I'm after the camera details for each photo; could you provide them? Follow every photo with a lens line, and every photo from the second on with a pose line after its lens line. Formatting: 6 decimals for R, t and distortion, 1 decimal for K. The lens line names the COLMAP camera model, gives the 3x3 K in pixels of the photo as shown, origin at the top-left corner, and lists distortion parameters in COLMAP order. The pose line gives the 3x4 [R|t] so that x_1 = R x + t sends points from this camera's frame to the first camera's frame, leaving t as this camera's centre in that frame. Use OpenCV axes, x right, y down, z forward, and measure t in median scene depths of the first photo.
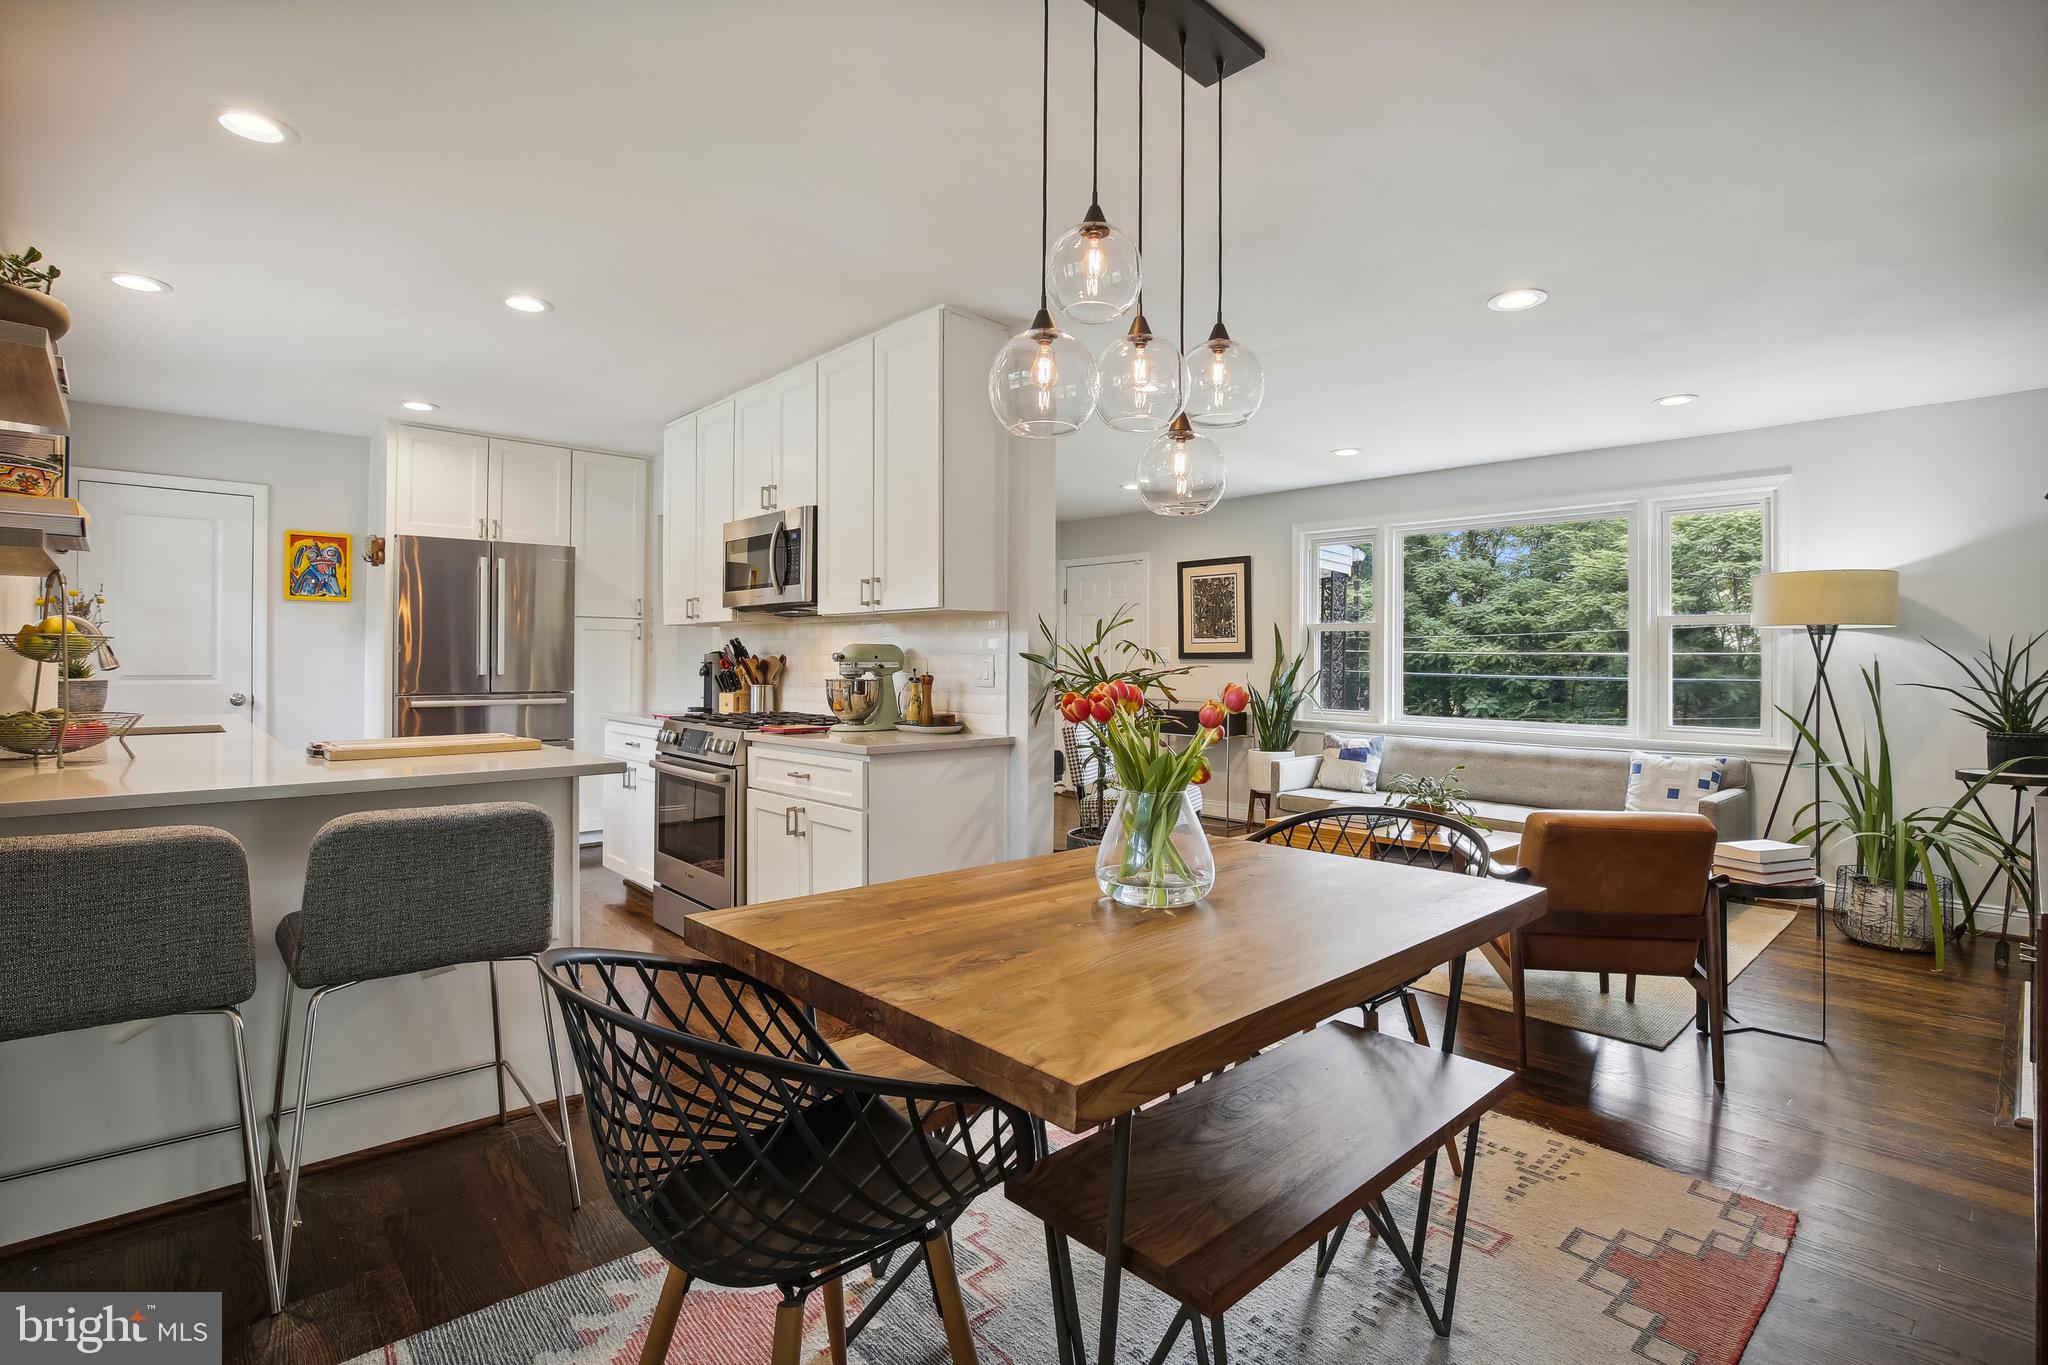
lens RADIAL K [[945.4, 0, 1031.5], [0, 945.4, 666.0], [0, 0, 1]] dist [-0.021989, 0.000237]
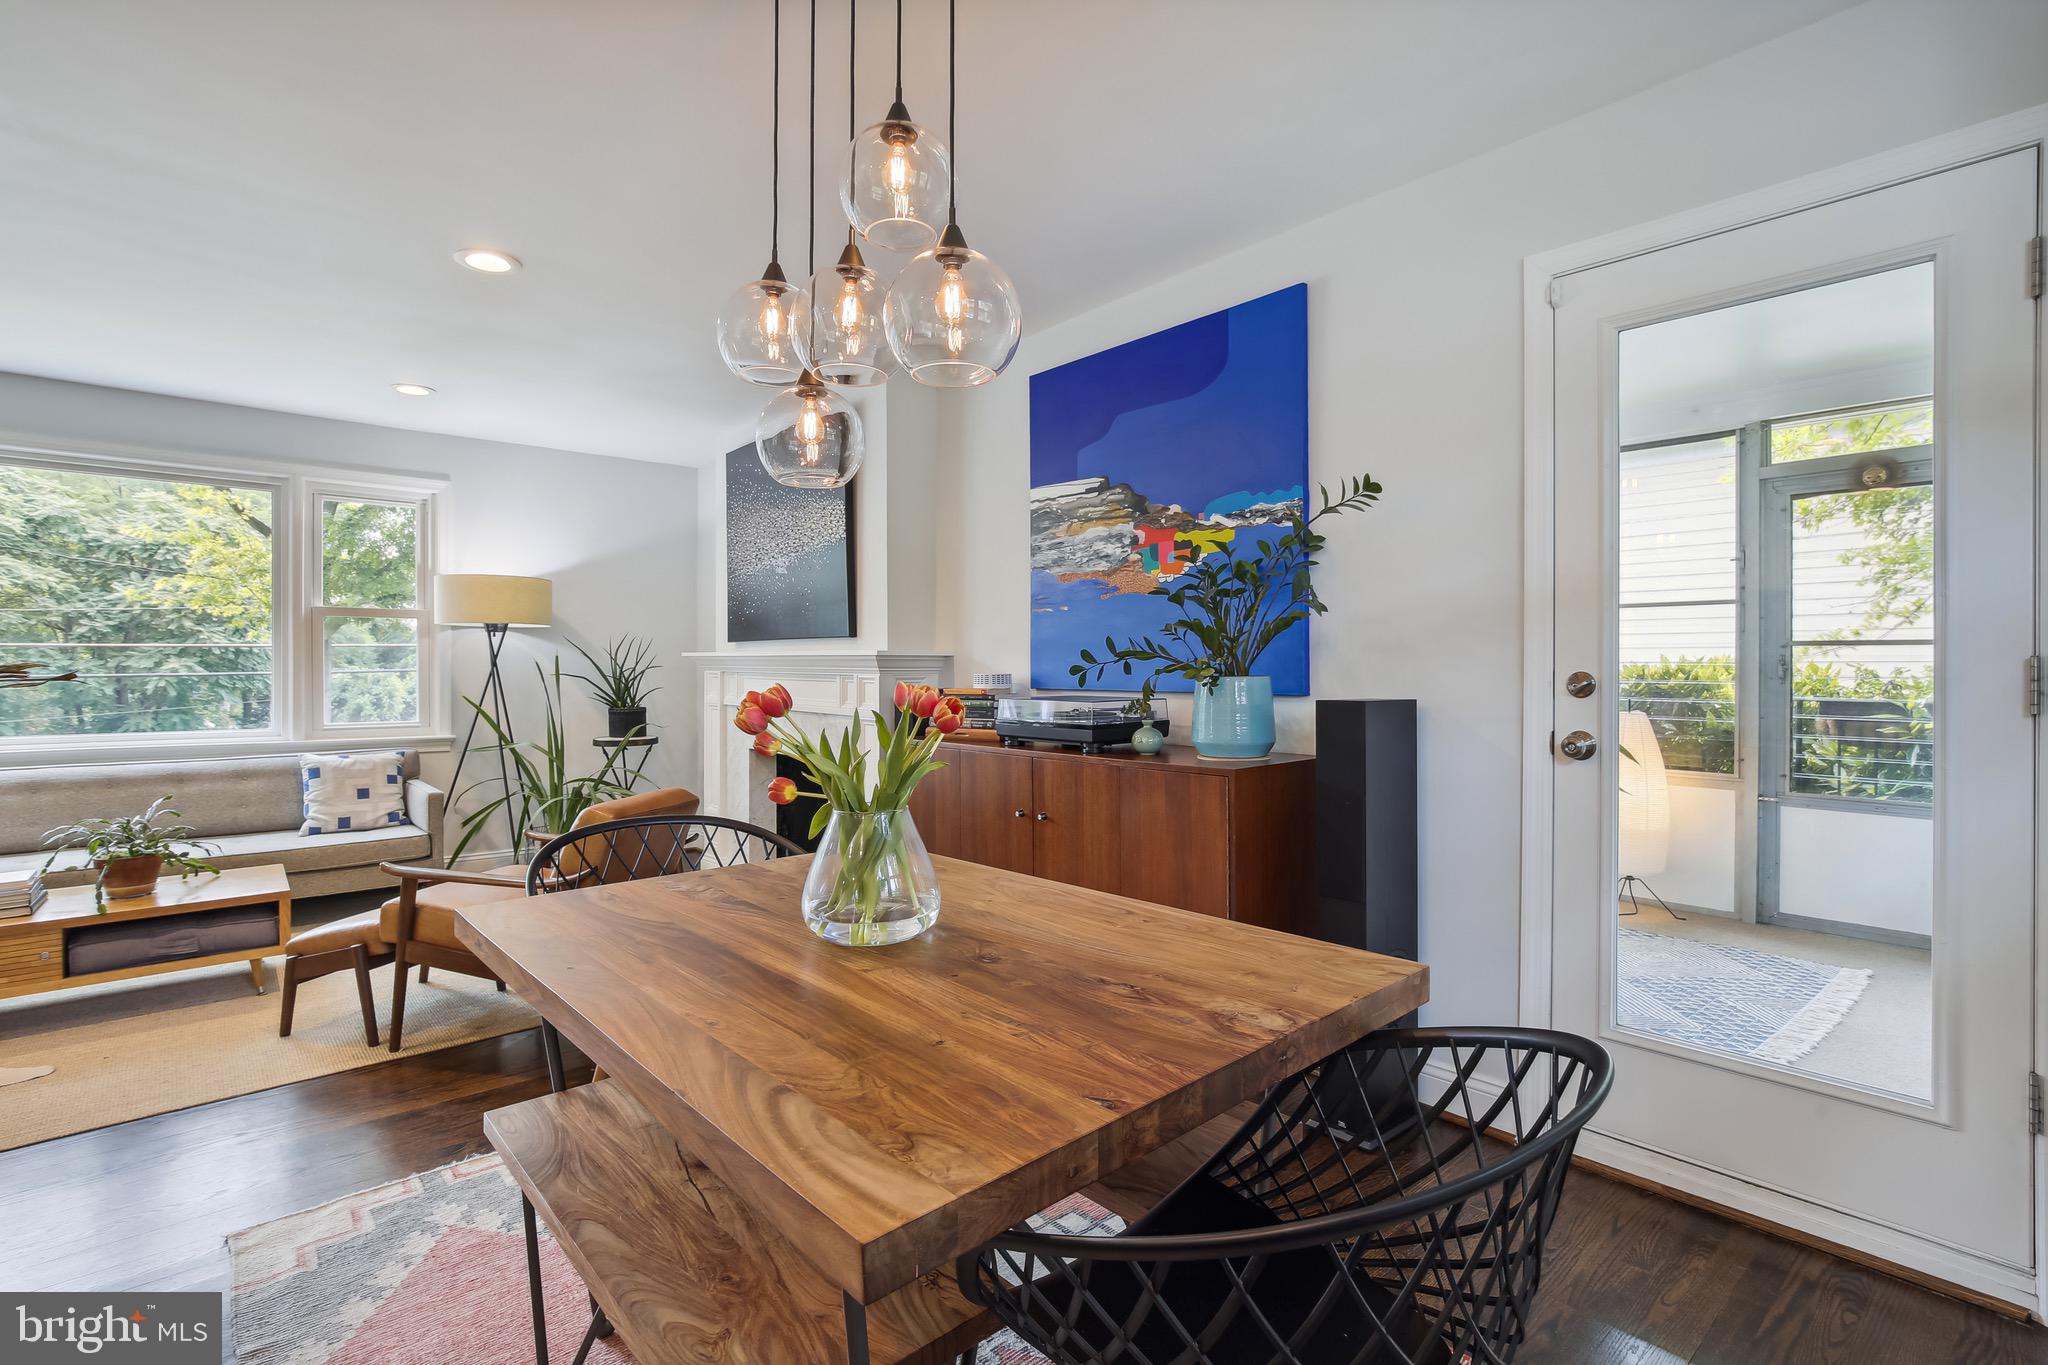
lens RADIAL K [[955.8, 0, 1019.5], [0, 955.8, 680.5], [0, 0, 1]] dist [-0.013396, 0.000157]
pose [[0.033537, -0.025605, 0.999109, -0.295206], [0.001495, 0.999672, 0.025569, -0.003594], [-0.999436, 0.000636, 0.033565, 0.333859]]
